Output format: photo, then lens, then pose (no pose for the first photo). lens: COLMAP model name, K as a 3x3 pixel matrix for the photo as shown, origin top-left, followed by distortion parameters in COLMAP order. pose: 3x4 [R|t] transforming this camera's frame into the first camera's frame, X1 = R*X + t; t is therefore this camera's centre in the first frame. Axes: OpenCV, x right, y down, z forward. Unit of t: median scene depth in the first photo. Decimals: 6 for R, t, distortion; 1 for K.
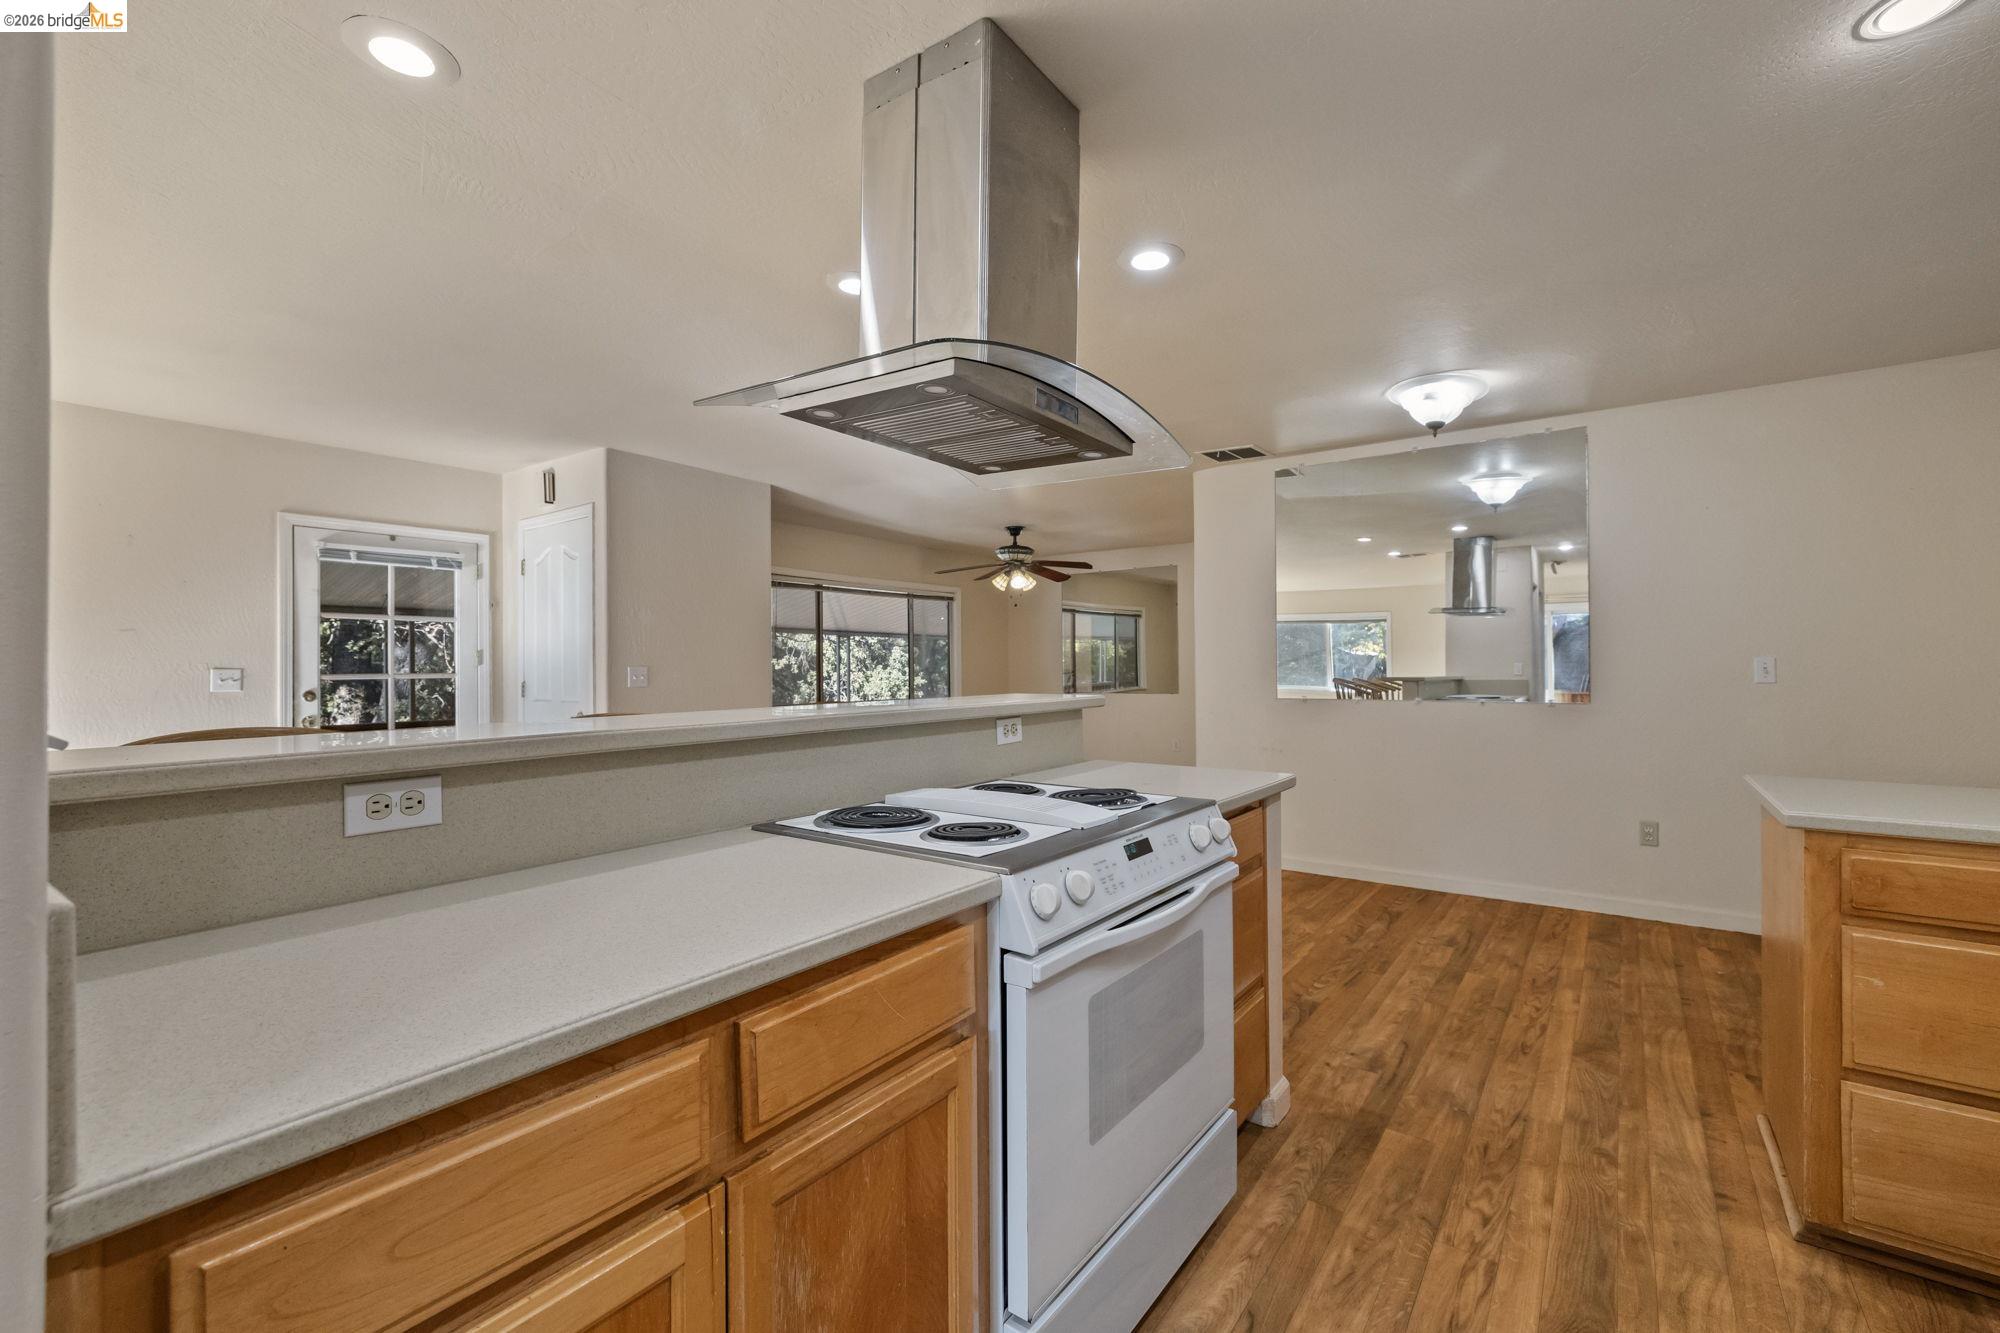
lens RADIAL K [[879.4, 0, 1004.0], [0, 879.4, 663.3], [0, 0, 1]] dist [0.001436, -0.000384]
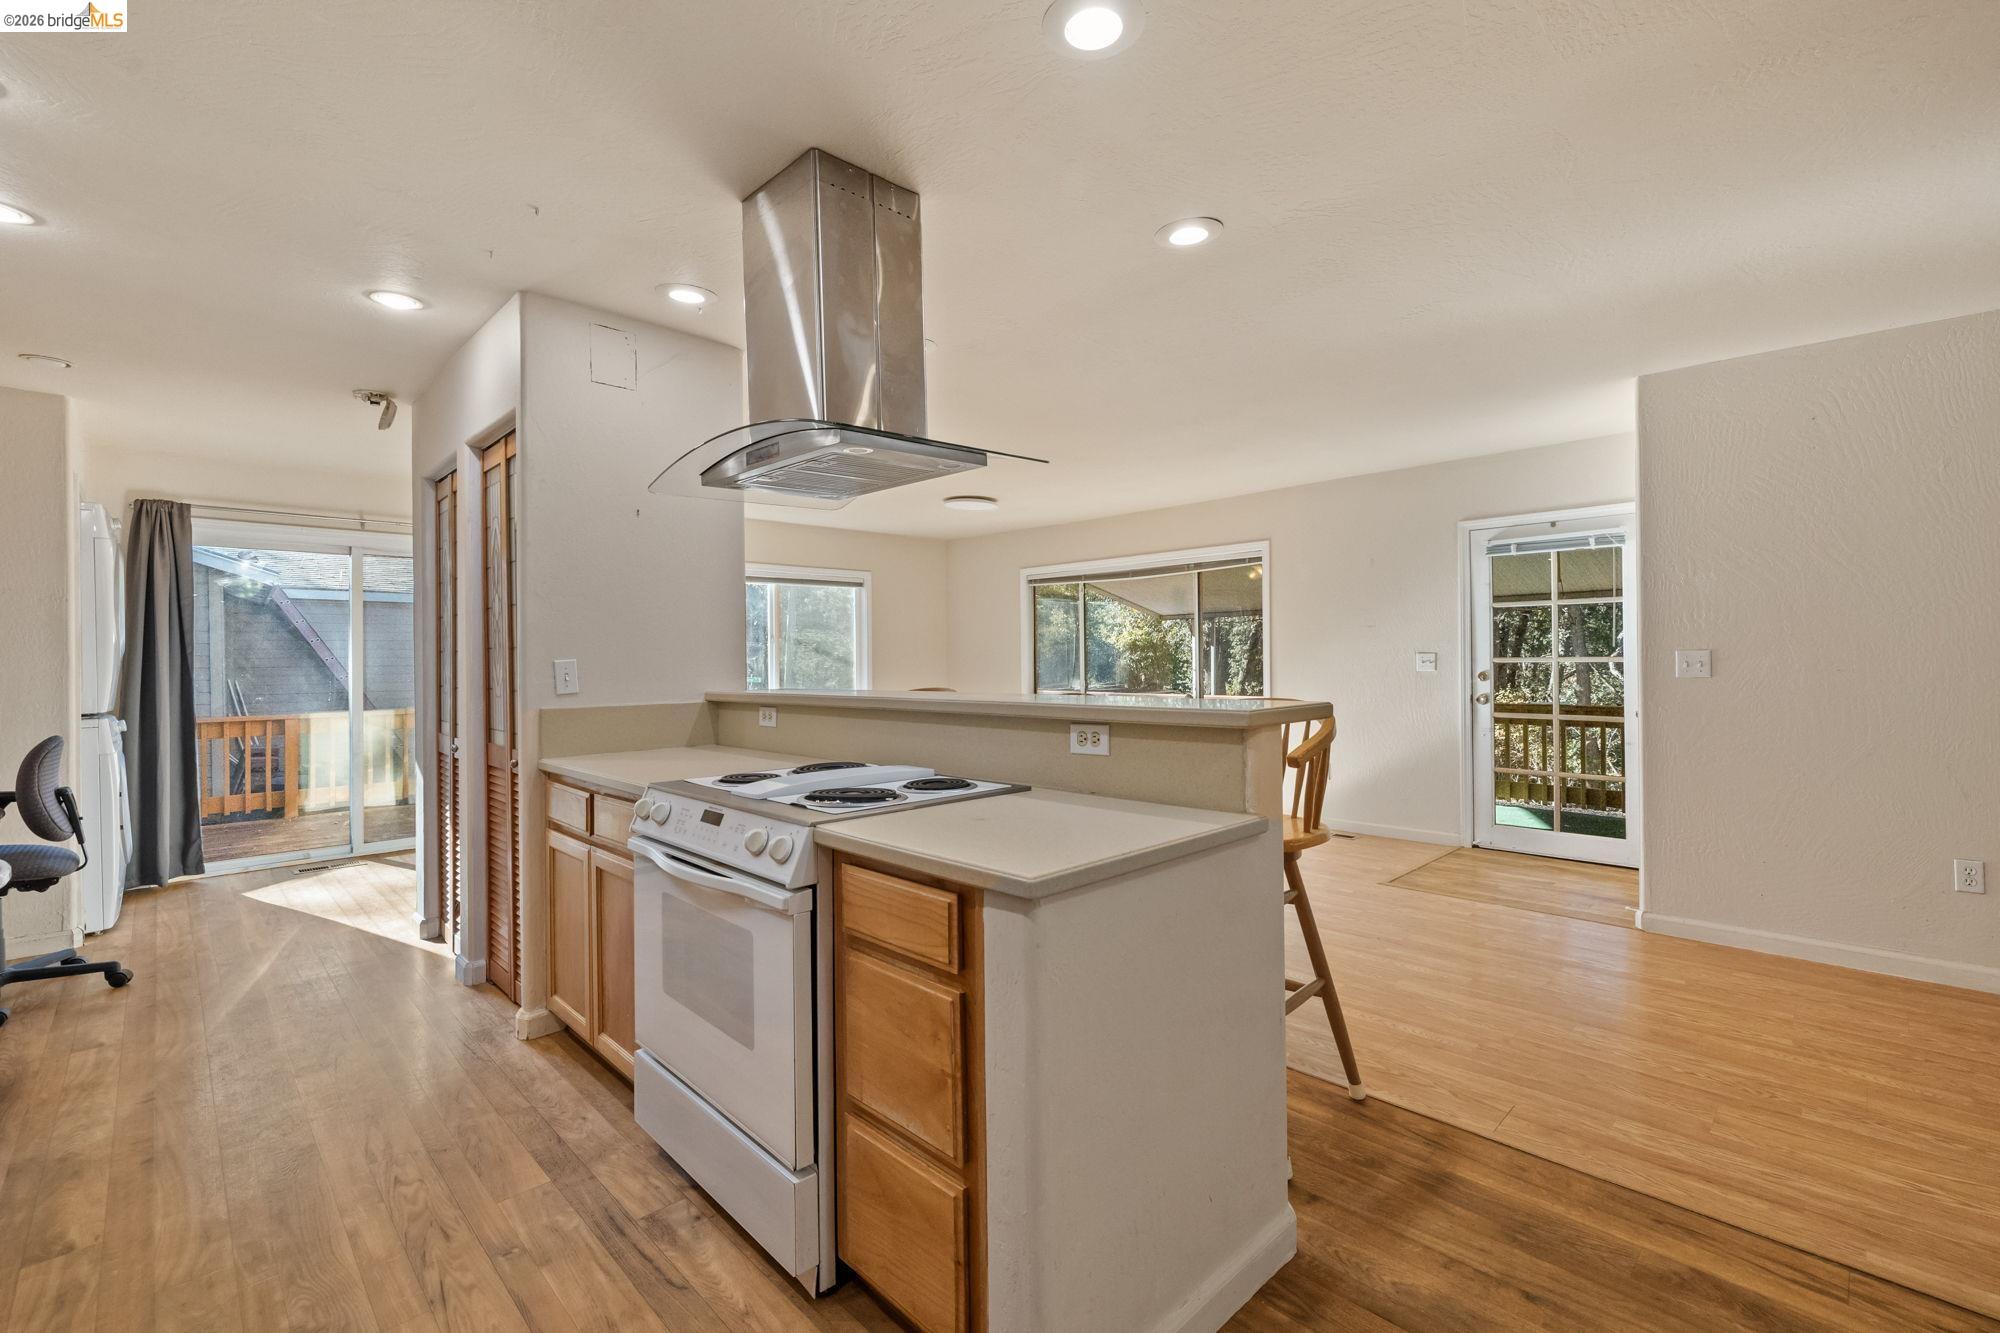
lens RADIAL K [[879.4, 0, 1004.0], [0, 879.4, 663.3], [0, 0, 1]] dist [0.001436, -0.000384]
pose [[-0.143036, 0.009327, -0.989674, 0.431286], [0.016227, 0.999843, 0.007078, 0.001642], [0.989584, -0.015047, -0.143165, 0.537886]]
